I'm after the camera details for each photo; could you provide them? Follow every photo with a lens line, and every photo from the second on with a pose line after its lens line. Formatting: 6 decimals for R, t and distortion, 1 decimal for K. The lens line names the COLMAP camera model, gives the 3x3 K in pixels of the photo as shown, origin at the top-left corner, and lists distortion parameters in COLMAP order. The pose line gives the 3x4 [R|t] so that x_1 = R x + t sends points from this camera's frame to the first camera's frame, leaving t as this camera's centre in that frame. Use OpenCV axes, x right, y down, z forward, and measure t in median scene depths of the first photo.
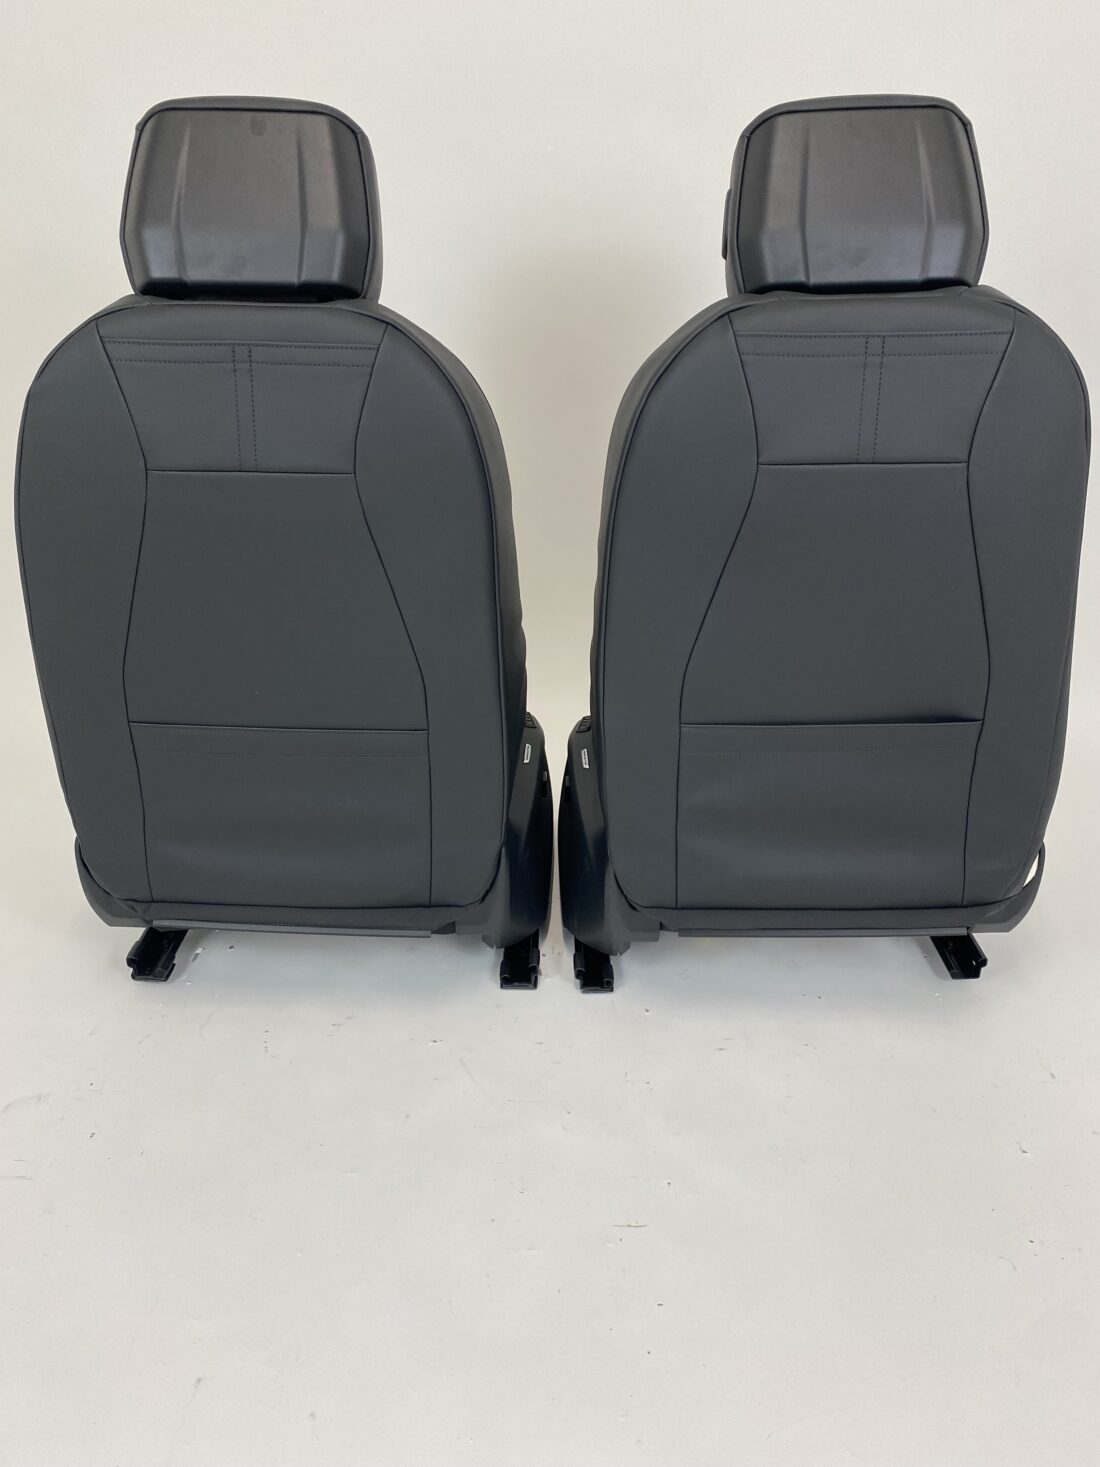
lens RADIAL K [[1088.1, 0, 559.9], [0, 1088.1, 730.0], [0, 0, 1]] dist [-0.012357, -0.005685]
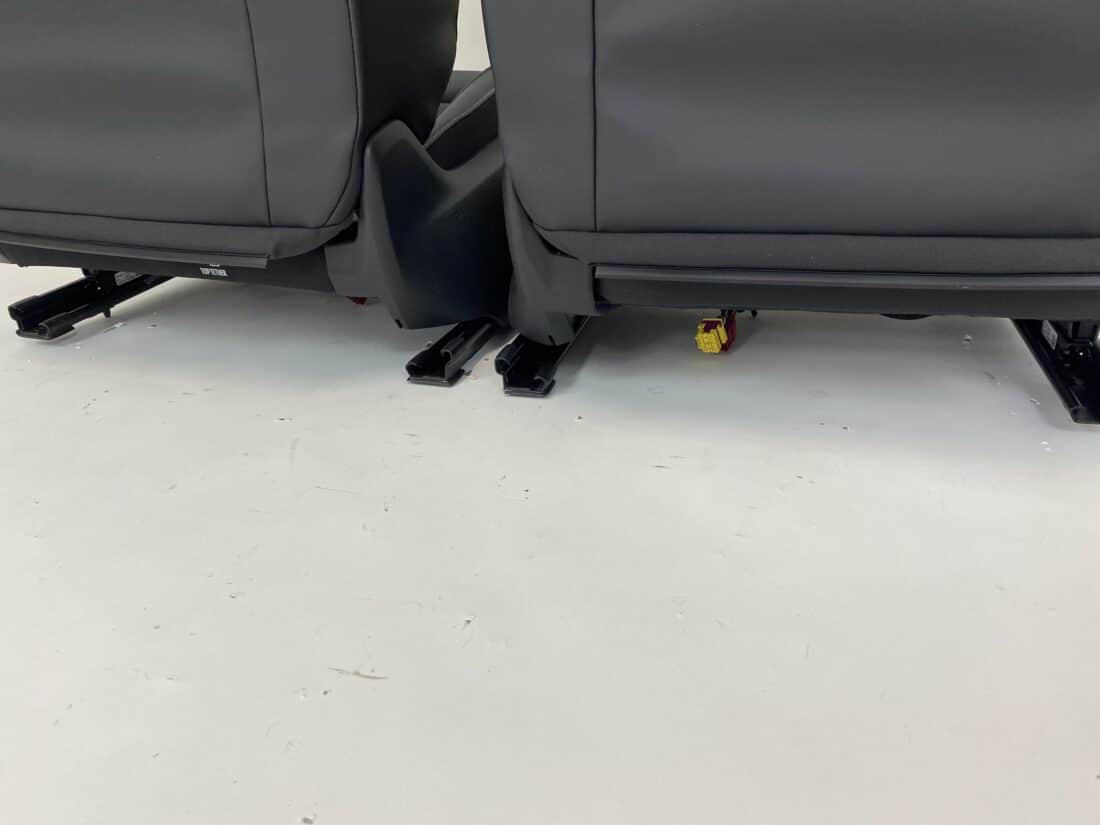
lens RADIAL K [[815.9, 0, 541.1], [0, 815.9, 411.8], [0, 0, 1]] dist [-0.012357, -0.005685]
pose [[0.961454, 0.085465, -0.261348, 0.204255], [-0.072501, 0.995629, 0.058871, 0.236274], [0.265237, -0.037654, 0.963448, 0.508245]]
